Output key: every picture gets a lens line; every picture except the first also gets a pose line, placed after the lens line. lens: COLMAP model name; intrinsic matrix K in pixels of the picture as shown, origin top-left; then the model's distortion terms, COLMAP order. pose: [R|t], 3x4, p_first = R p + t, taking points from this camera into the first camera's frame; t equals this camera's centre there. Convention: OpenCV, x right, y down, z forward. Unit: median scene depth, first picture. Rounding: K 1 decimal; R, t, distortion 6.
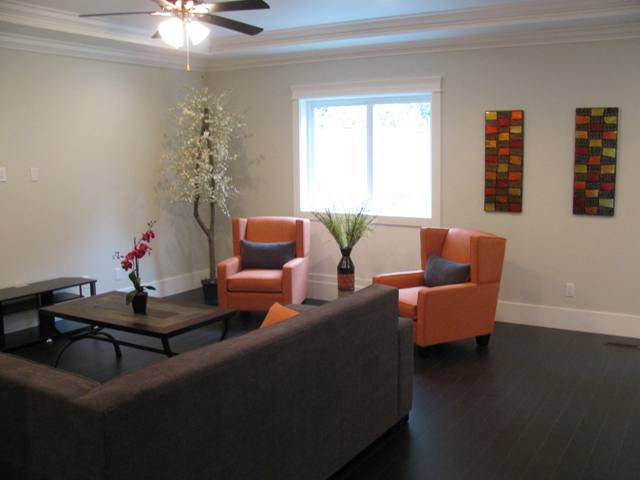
lens RADIAL K [[667.2, 0, 320.0], [0, 667.2, 240.0], [0, 0, 1]] dist [-0.206399, 0.212887]
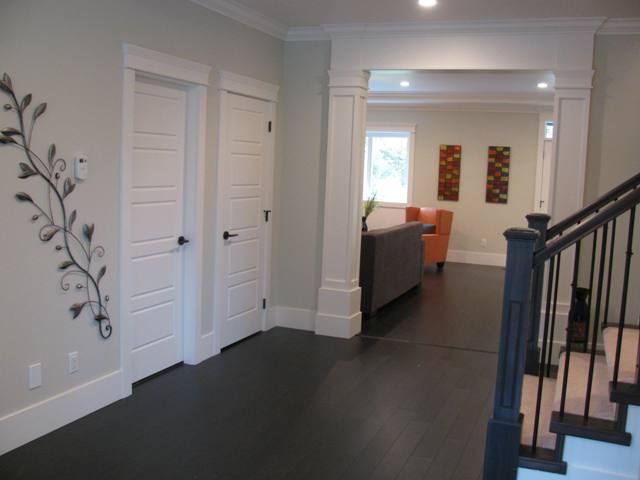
lens RADIAL K [[667.2, 0, 320.0], [0, 667.2, 240.0], [0, 0, 1]] dist [-0.206399, 0.212887]
pose [[0.986656, 0.025405, 0.160822, -0.386379], [-0.023043, 0.999598, -0.016537, 0.112315], [-0.161178, 0.012610, 0.986845, -0.800154]]
